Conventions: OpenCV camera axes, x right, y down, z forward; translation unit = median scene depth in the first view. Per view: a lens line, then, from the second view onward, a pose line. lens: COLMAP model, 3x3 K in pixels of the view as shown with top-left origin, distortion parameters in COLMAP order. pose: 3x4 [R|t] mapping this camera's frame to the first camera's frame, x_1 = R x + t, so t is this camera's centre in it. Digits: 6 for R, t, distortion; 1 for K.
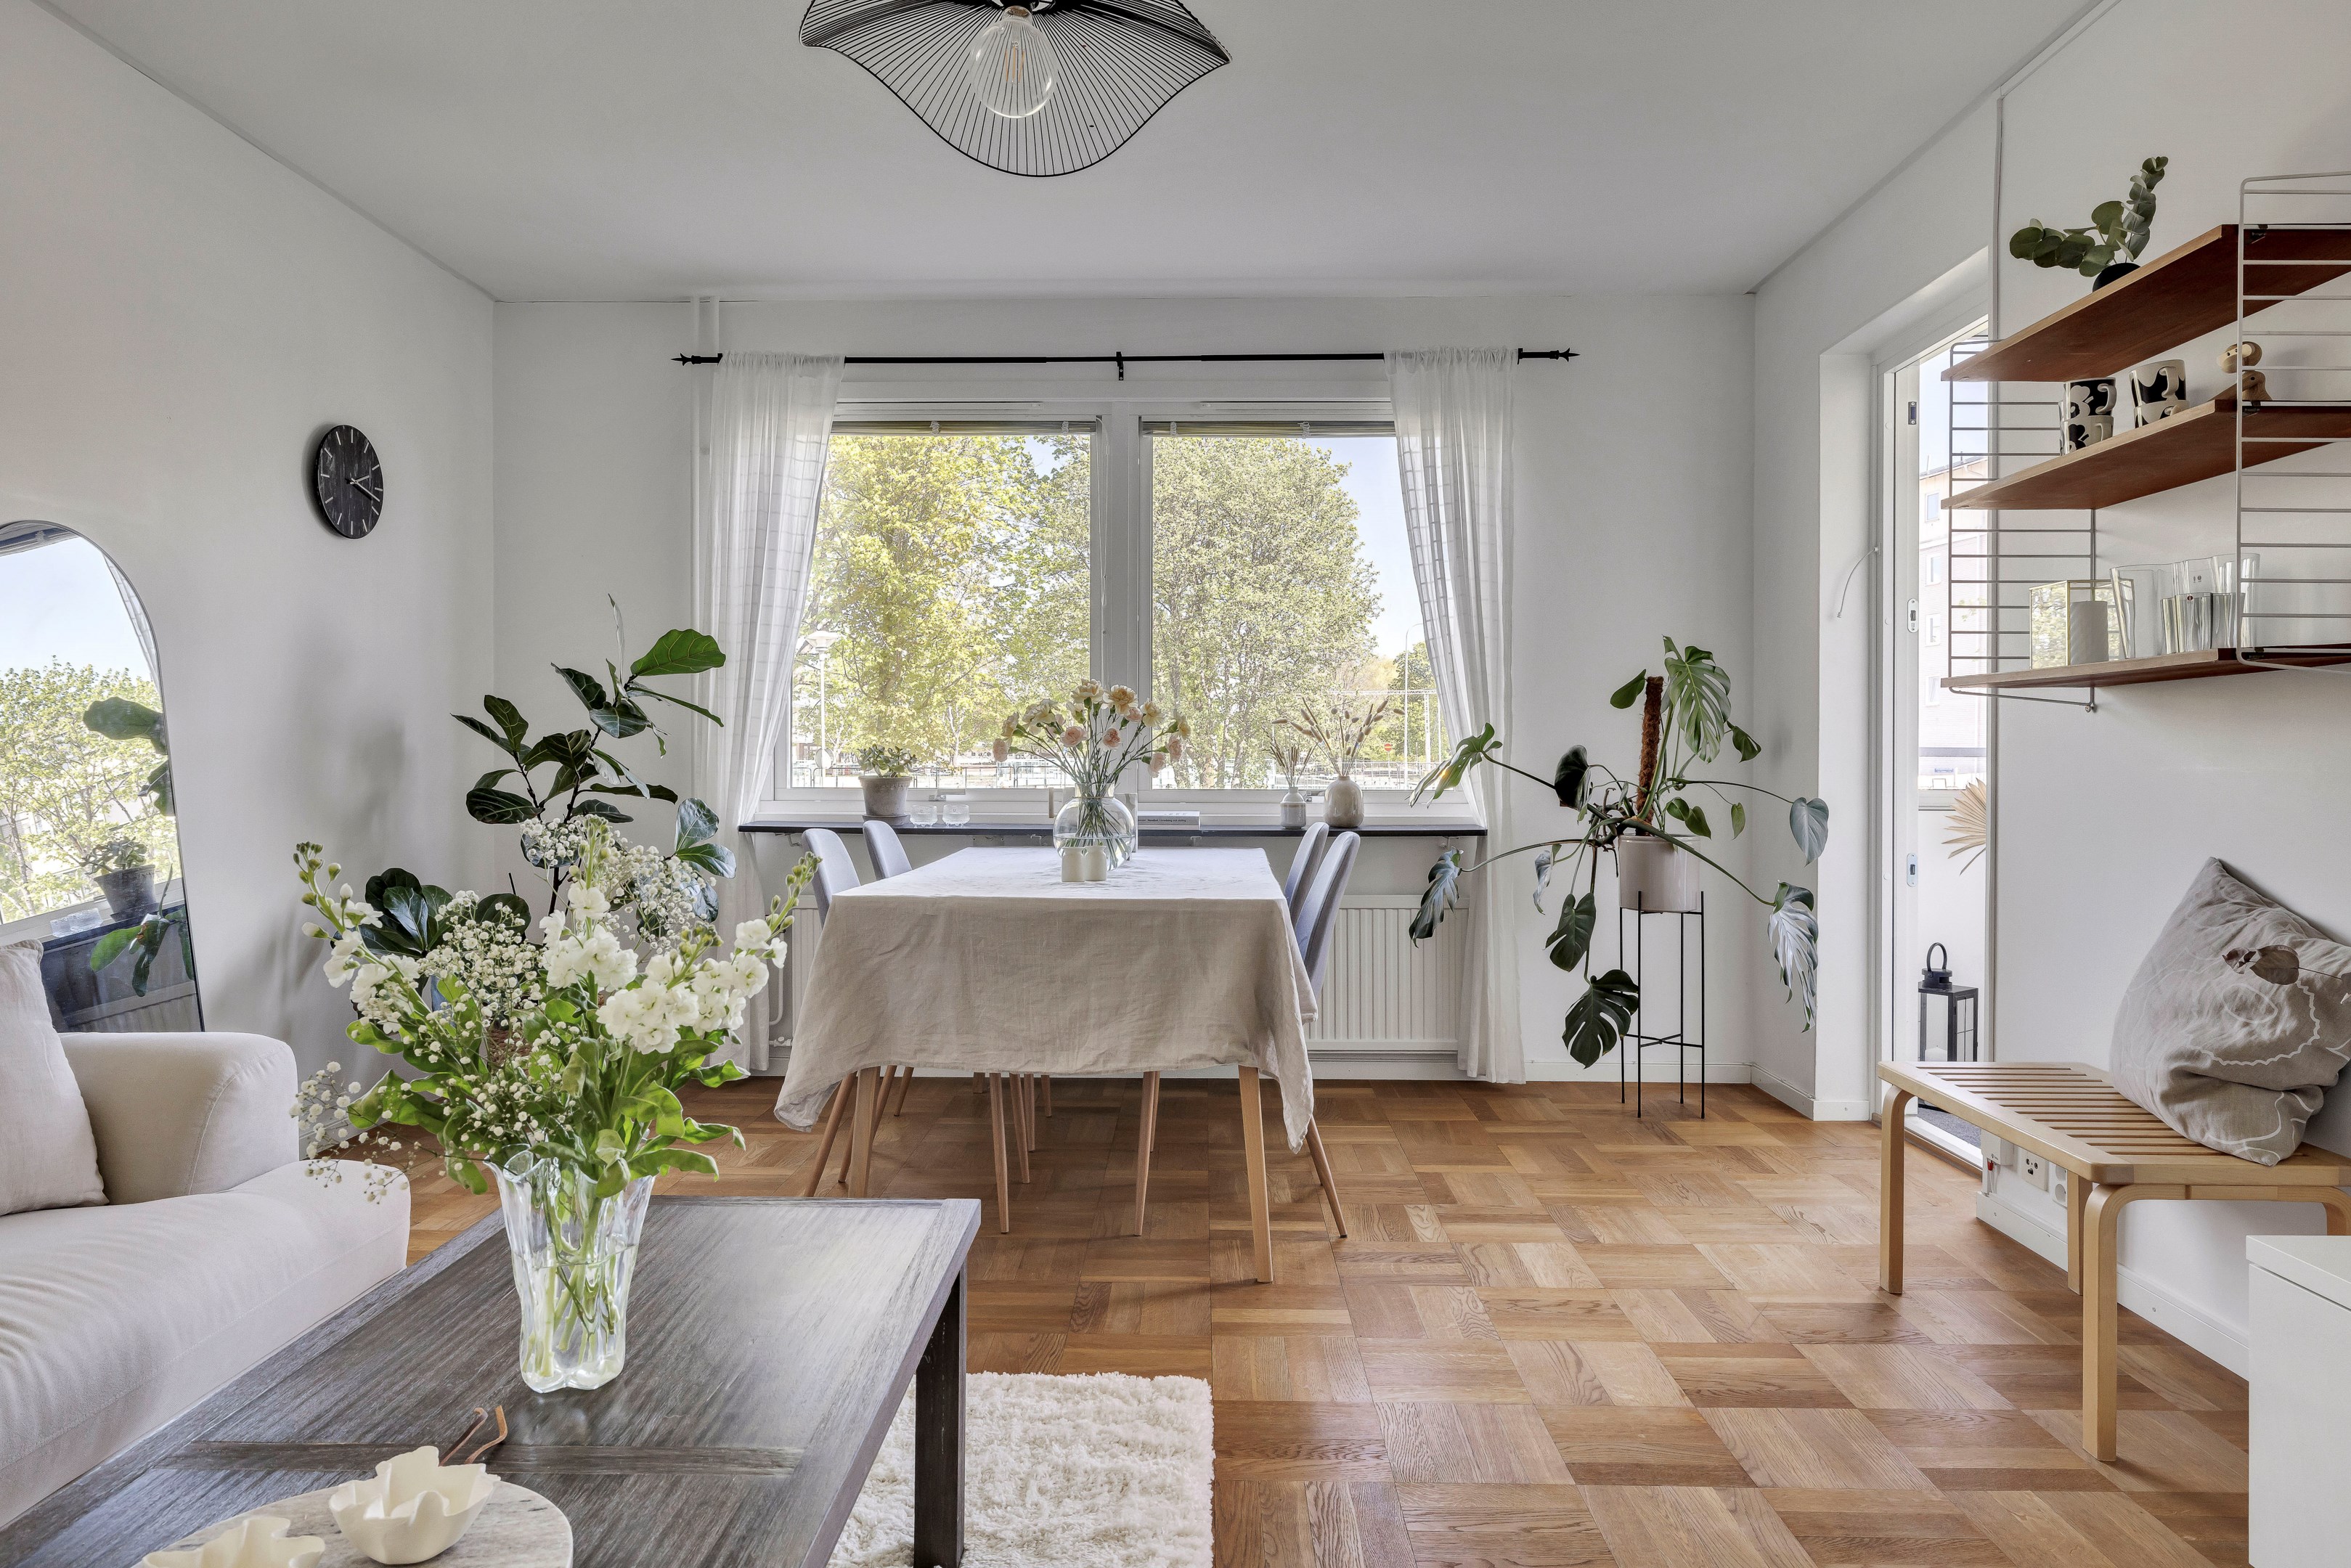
lens RADIAL K [[1412.1, 0, 1166.4], [0, 1412.1, 729.3], [0, 0, 1]] dist [0.005352, 0.001998]
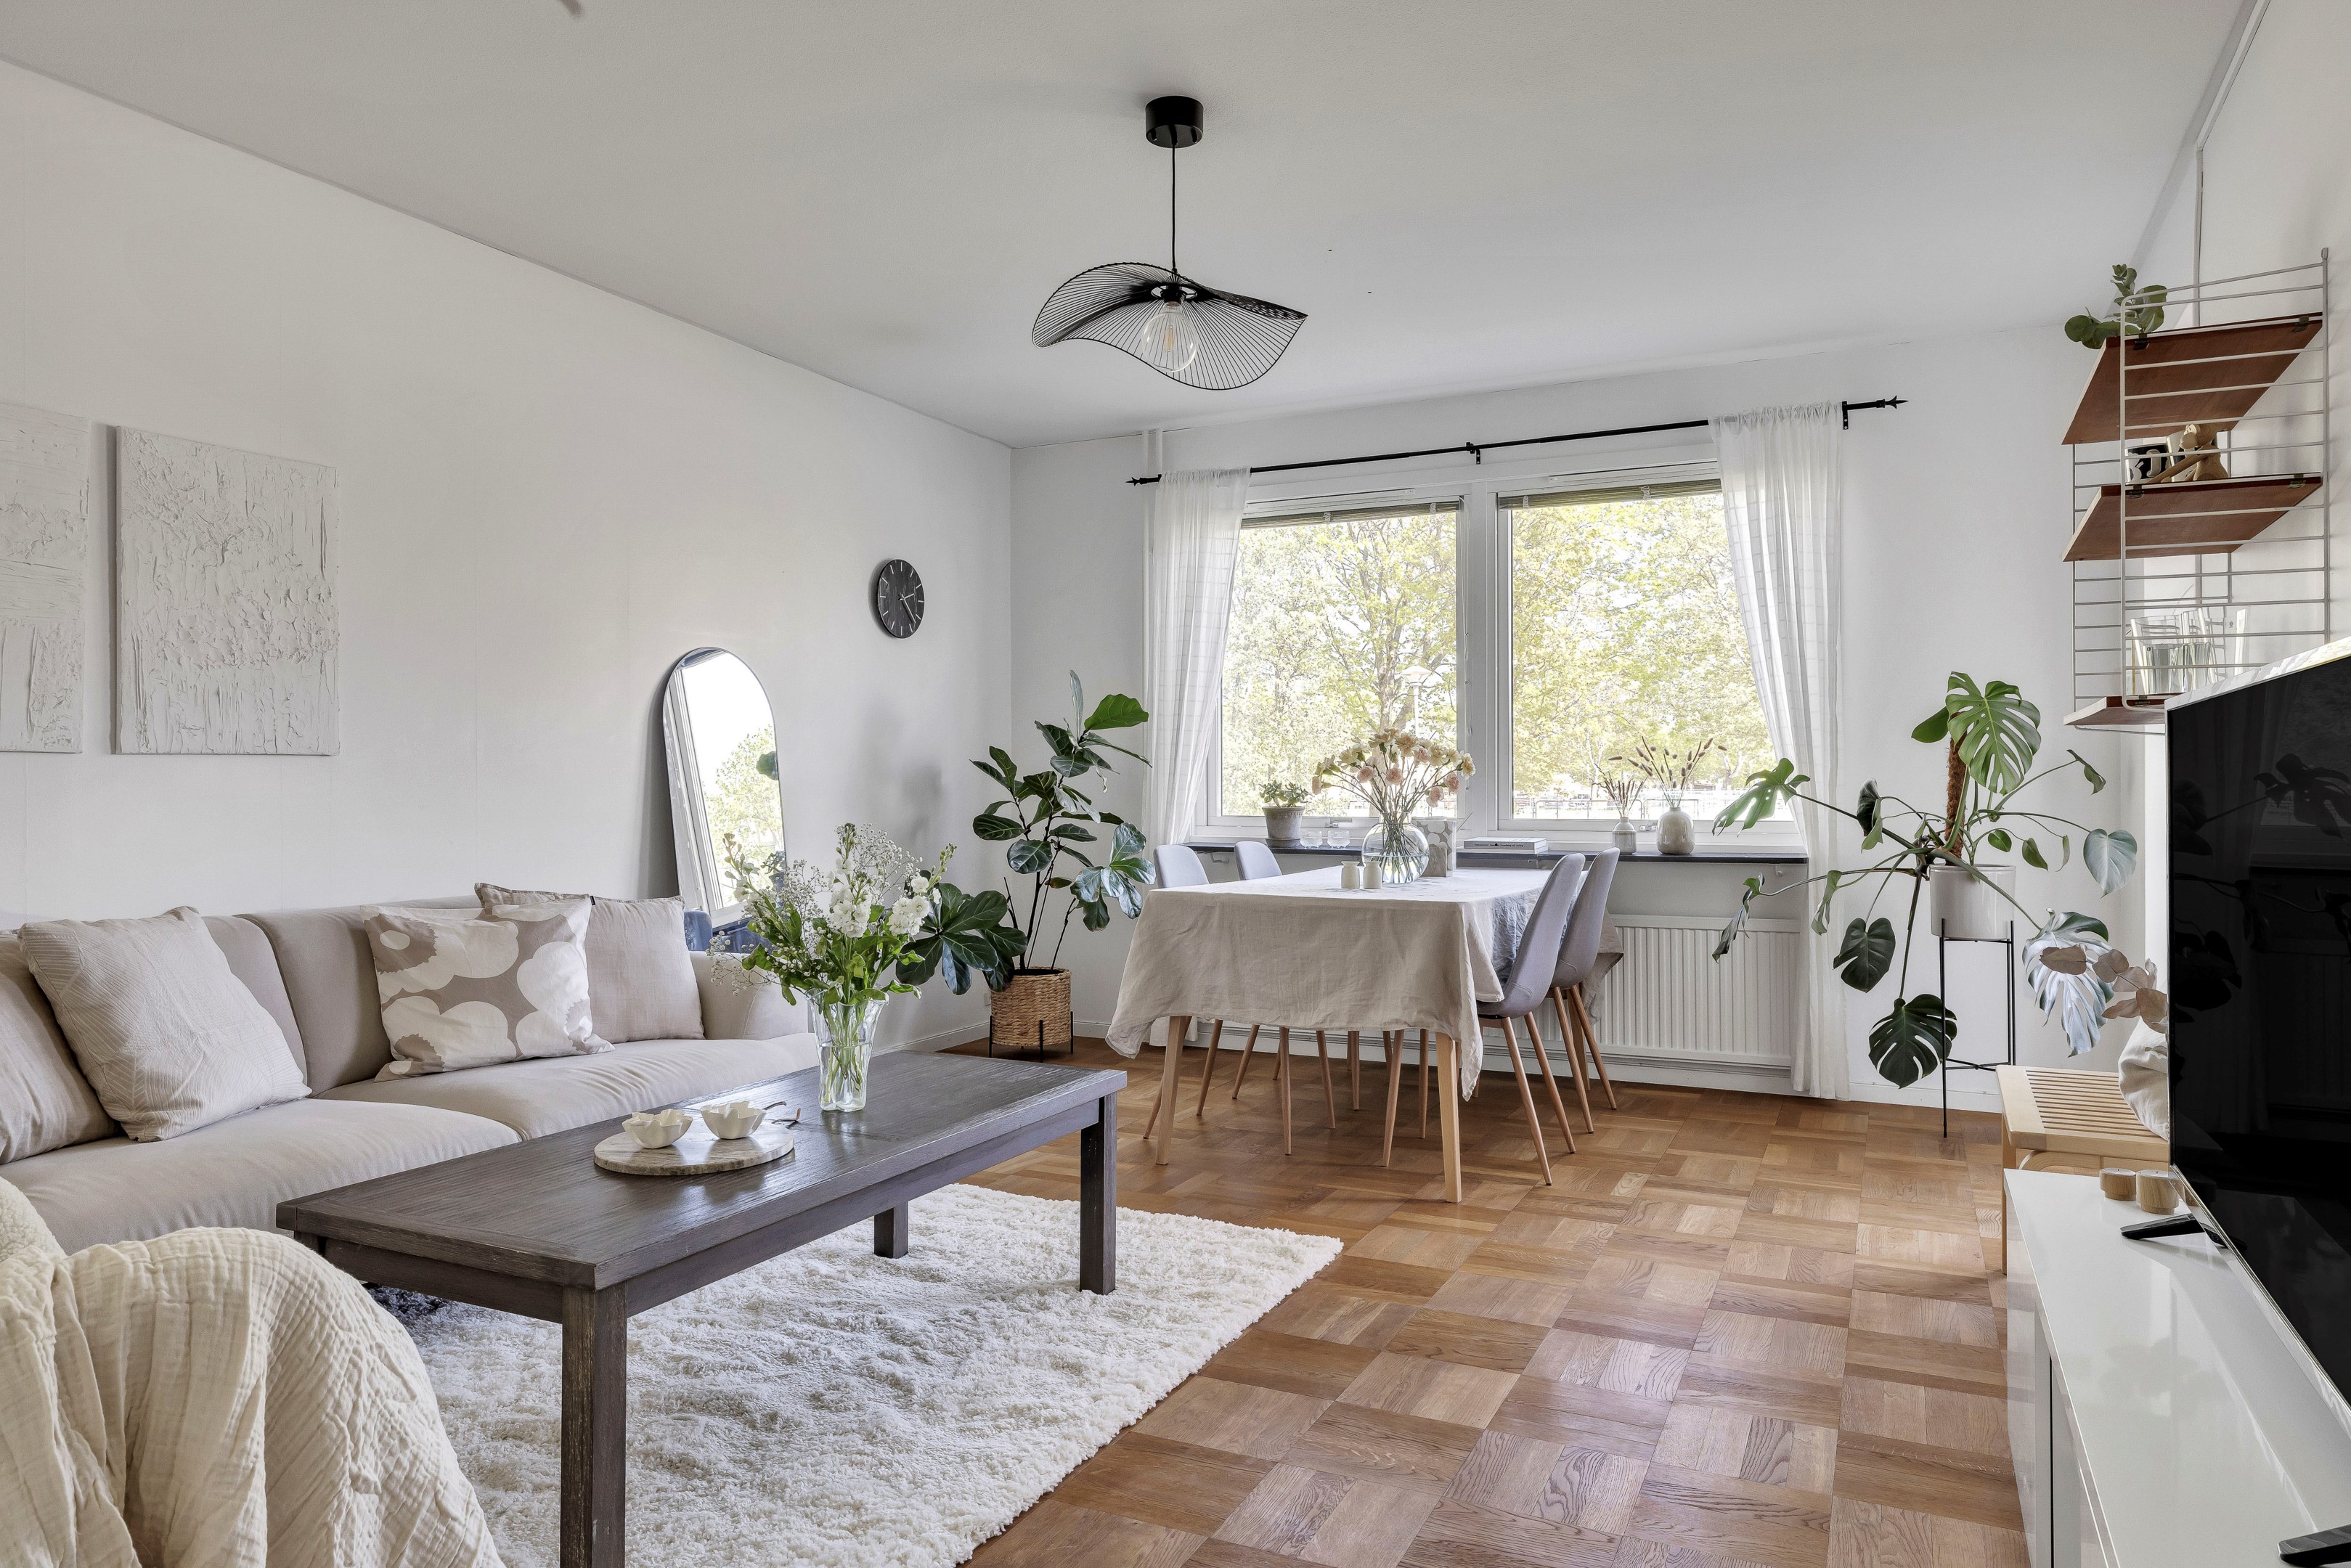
lens RADIAL K [[1412.1, 0, 1166.4], [0, 1412.1, 729.3], [0, 0, 1]] dist [0.005352, 0.001998]
pose [[0.913409, -0.019889, -0.406558, 0.231002], [0.010391, 0.999619, -0.025556, -0.003807], [0.406911, 0.019119, 0.913268, -0.178482]]
